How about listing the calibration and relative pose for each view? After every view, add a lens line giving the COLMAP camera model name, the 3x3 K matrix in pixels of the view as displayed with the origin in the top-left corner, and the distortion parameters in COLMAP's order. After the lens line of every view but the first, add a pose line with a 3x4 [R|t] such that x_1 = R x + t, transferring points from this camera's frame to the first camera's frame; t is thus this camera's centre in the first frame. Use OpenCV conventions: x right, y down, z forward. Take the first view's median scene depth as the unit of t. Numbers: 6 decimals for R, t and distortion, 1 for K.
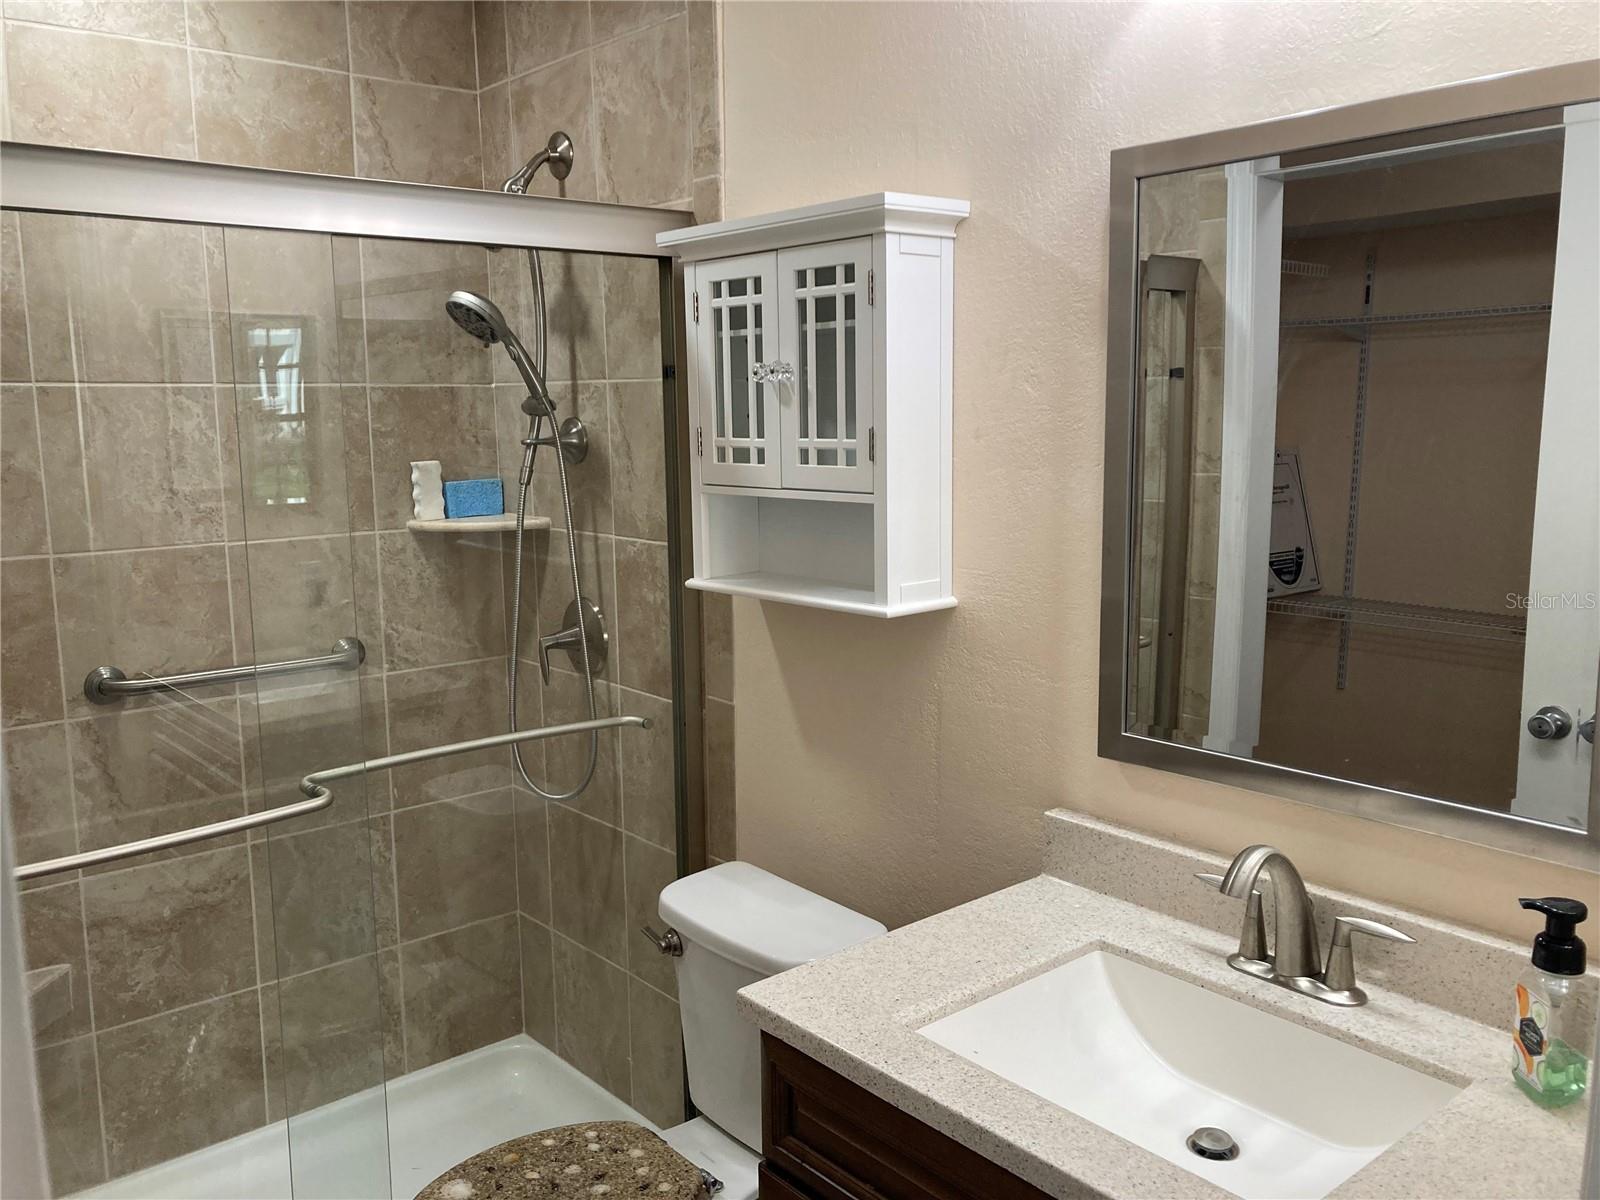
lens RADIAL K [[1307.3, 0, 777.7], [0, 1307.3, 600.9], [0, 0, 1]] dist [0.032187, -0.048944]
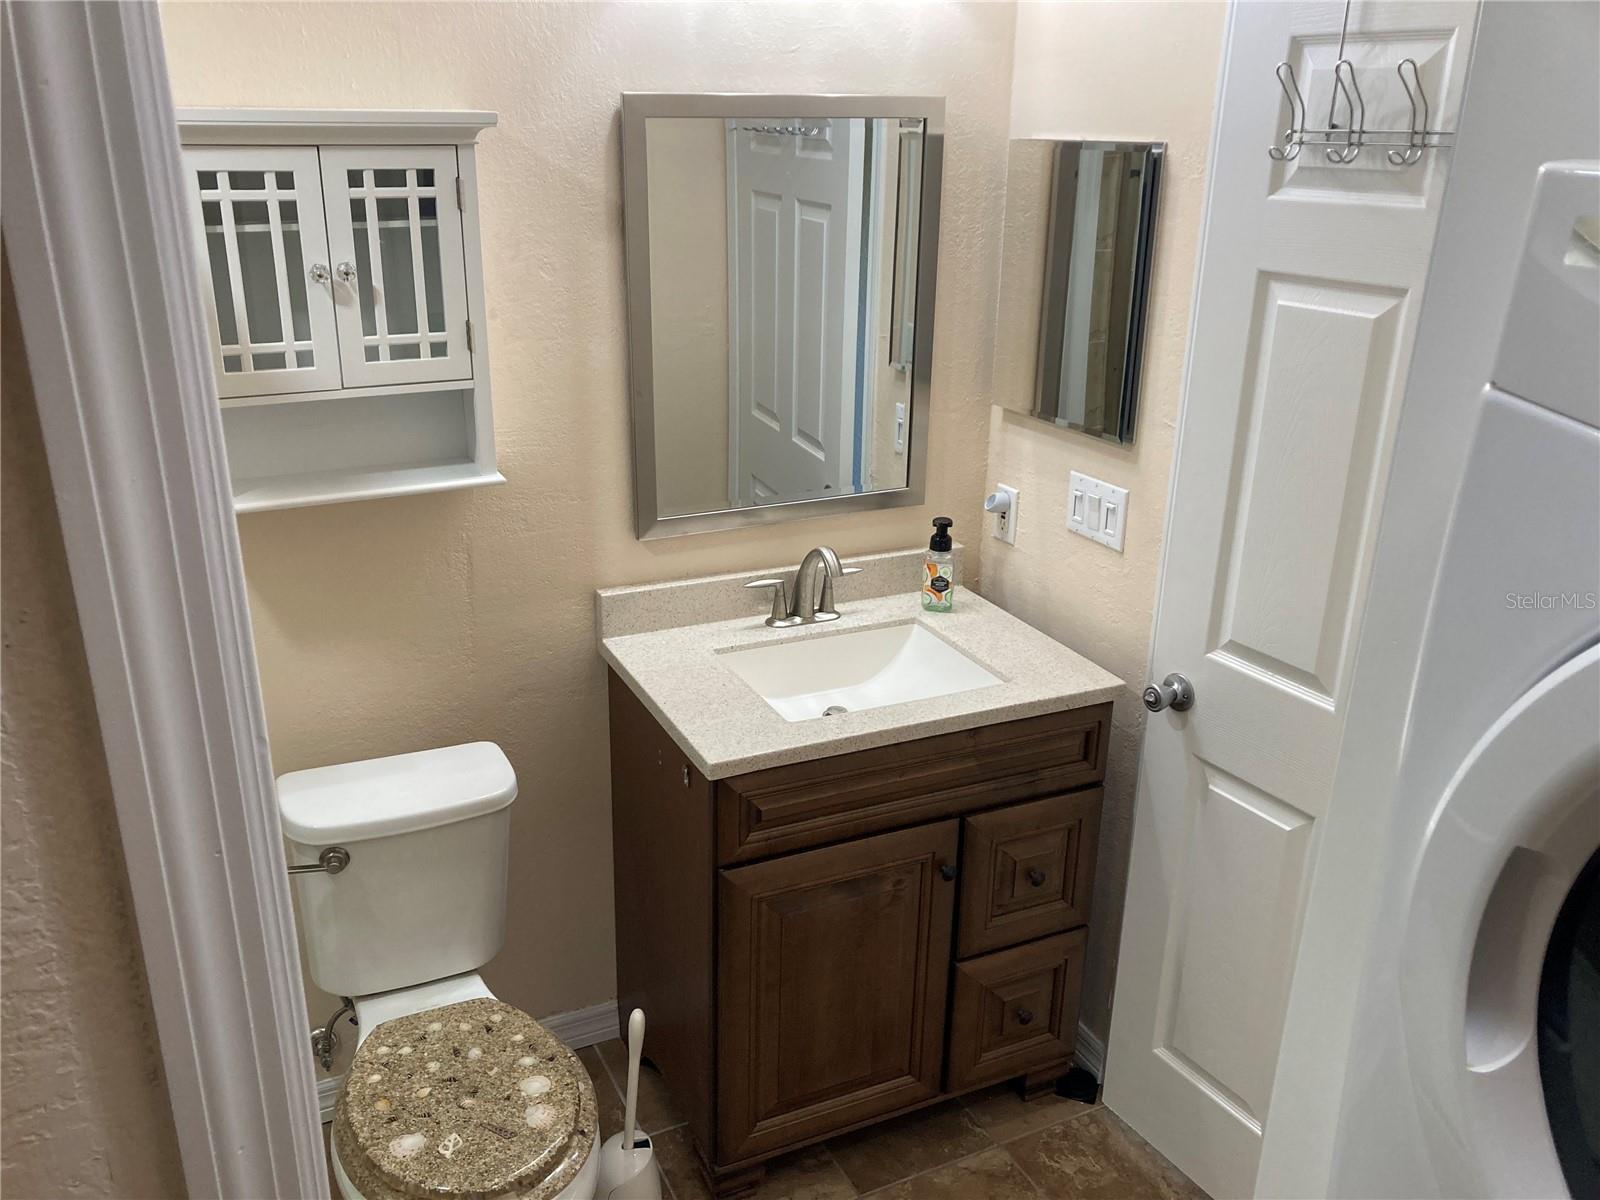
lens RADIAL K [[1307.3, 0, 785.3], [0, 1307.3, 597.6], [0, 0, 1]] dist [0.032187, -0.048944]
pose [[0.262798, -0.319271, 0.910496, -0.784821], [0.131206, 0.946725, 0.294105, -0.166538], [-0.955888, 0.042172, 0.290687, 0.348079]]
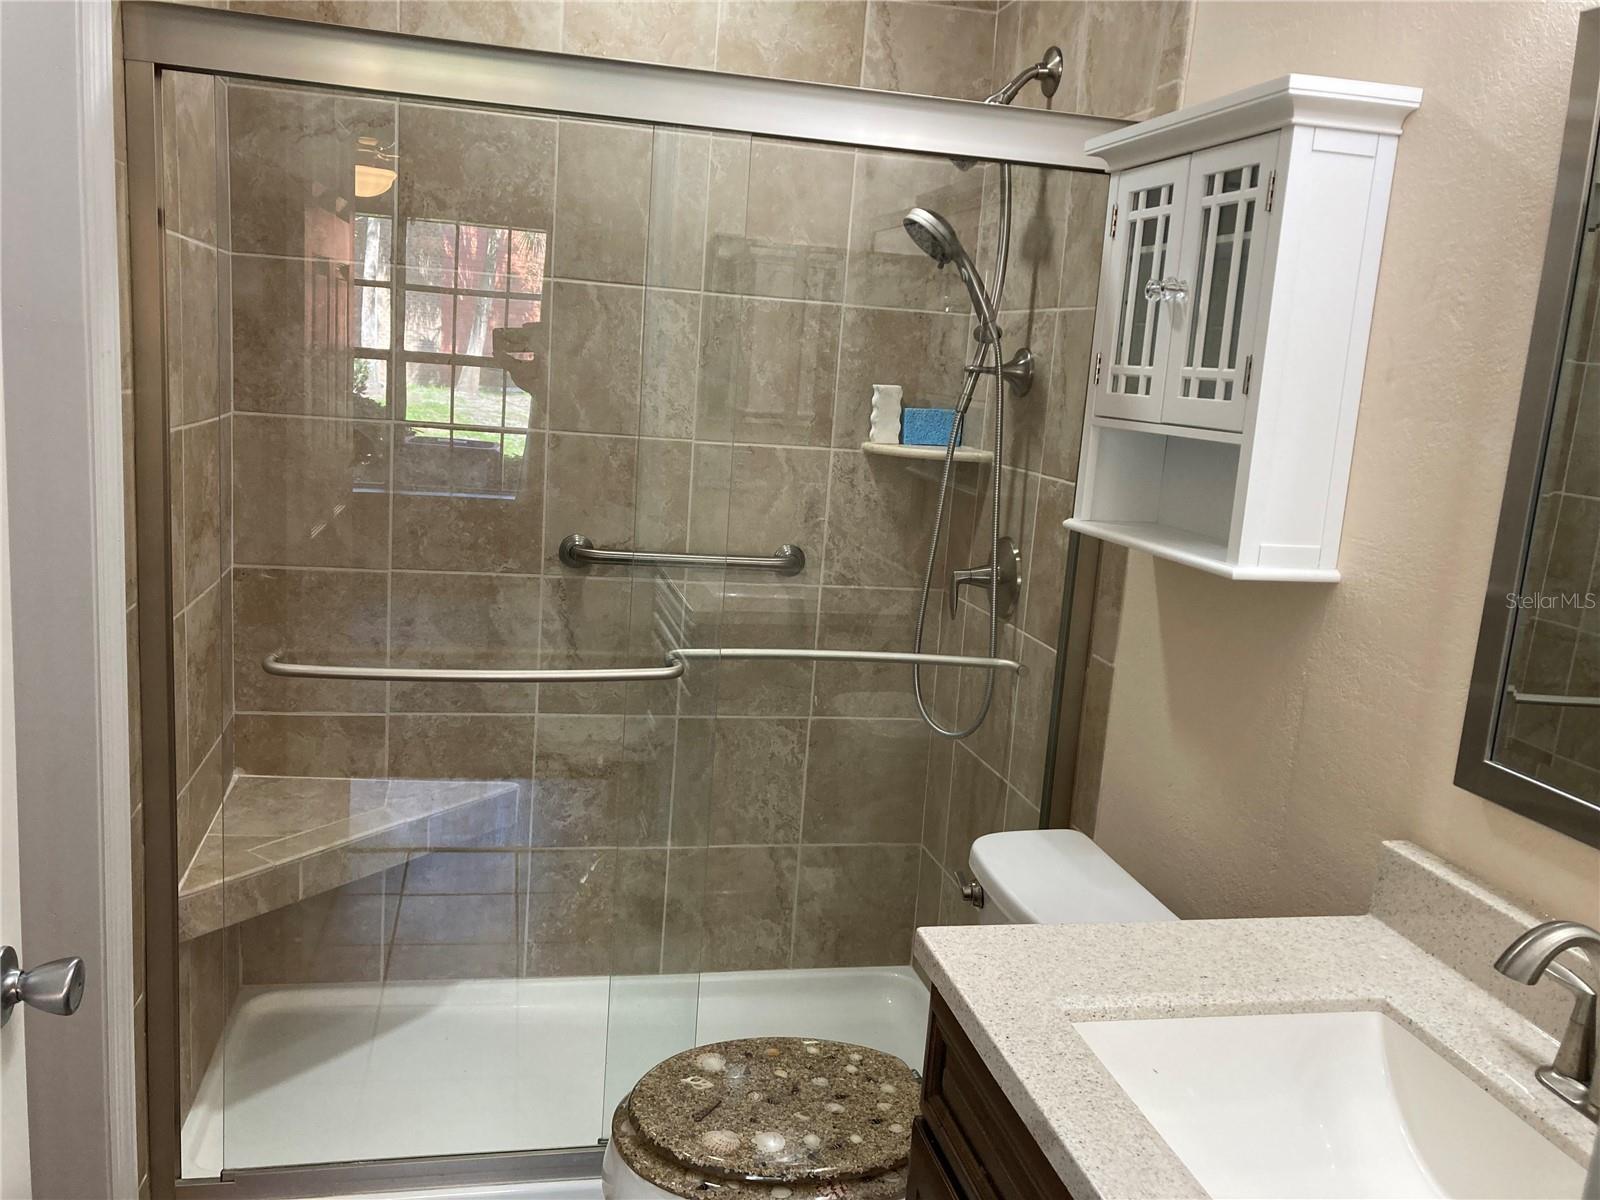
lens RADIAL K [[1307.3, 0, 783.6], [0, 1307.3, 602.4], [0, 0, 1]] dist [0.032187, -0.048944]
pose [[0.878341, 0.159486, -0.450645, 0.178385], [-0.151432, 0.986984, 0.054149, 0.021680], [0.453415, 0.020681, 0.891059, 0.080696]]
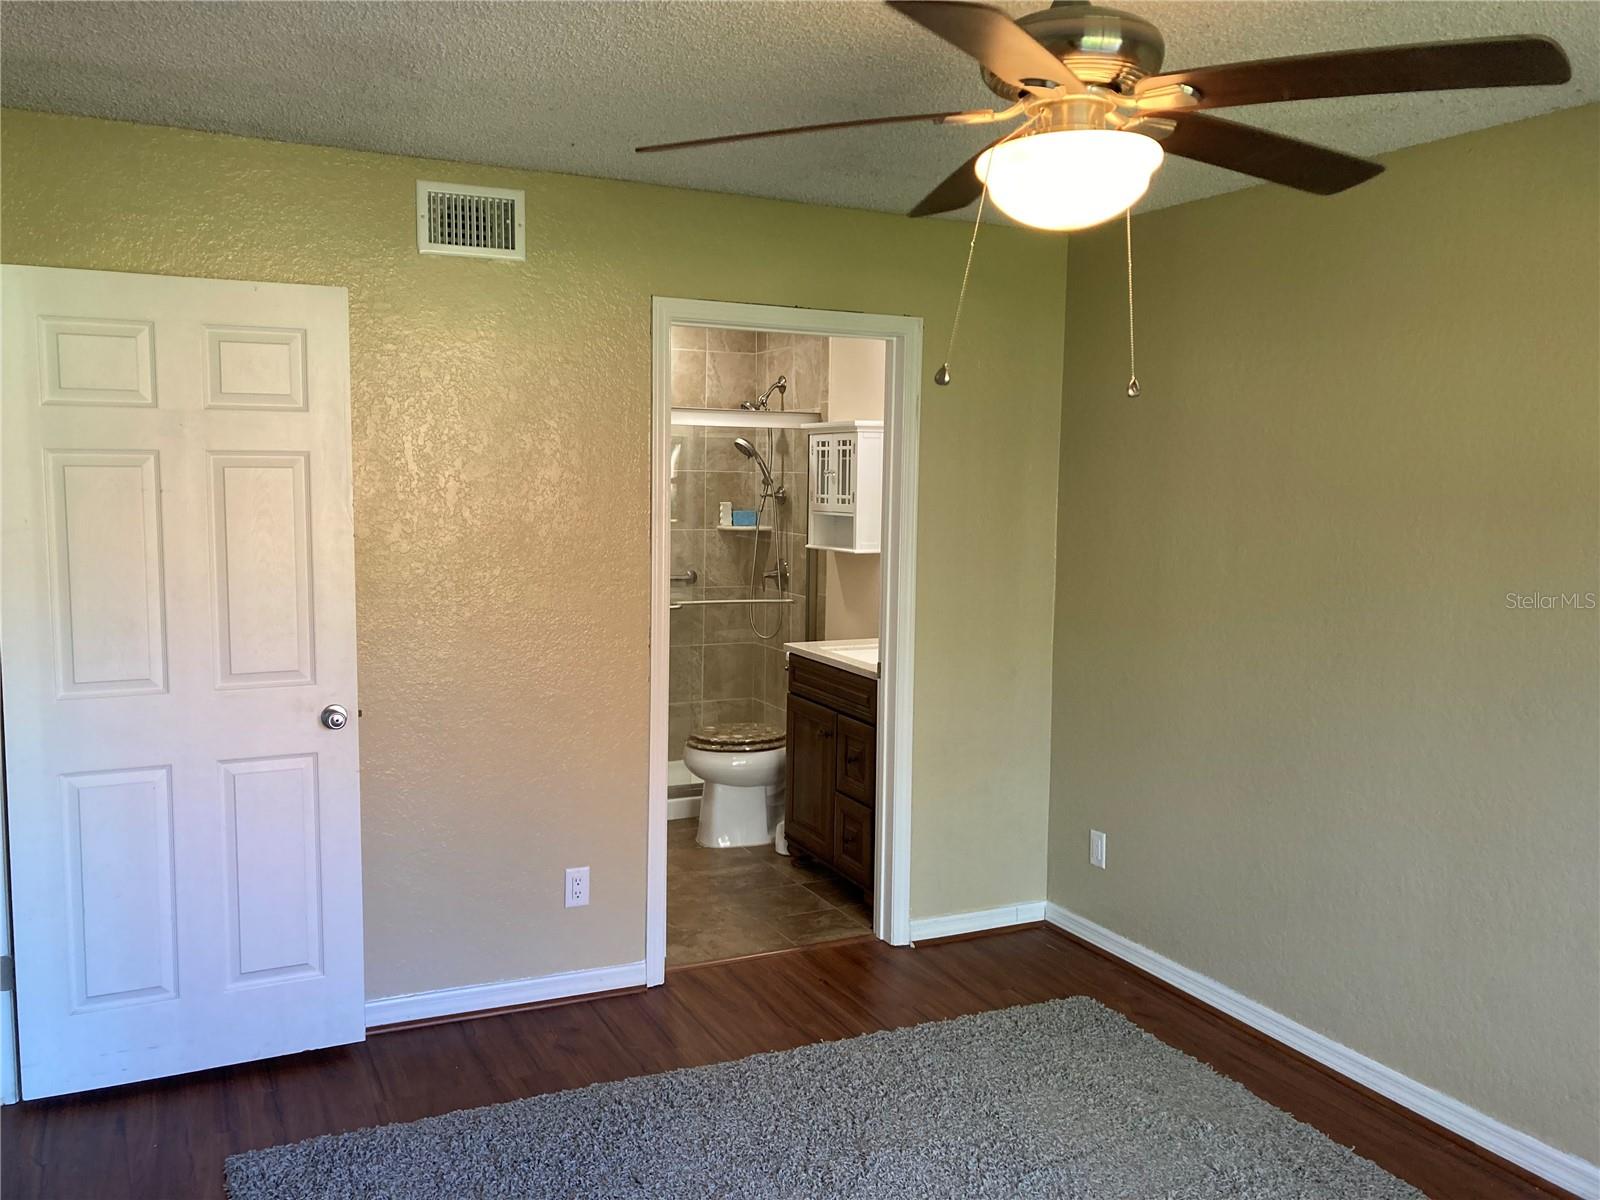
lens RADIAL K [[1307.3, 0, 799.0], [0, 1307.3, 609.3], [0, 0, 1]] dist [0.032187, -0.048944]
pose [[0.968615, 0.055219, -0.242353, 0.588601], [-0.066796, 0.996972, -0.039810, 0.228405], [0.239421, 0.054748, 0.969371, -1.669675]]
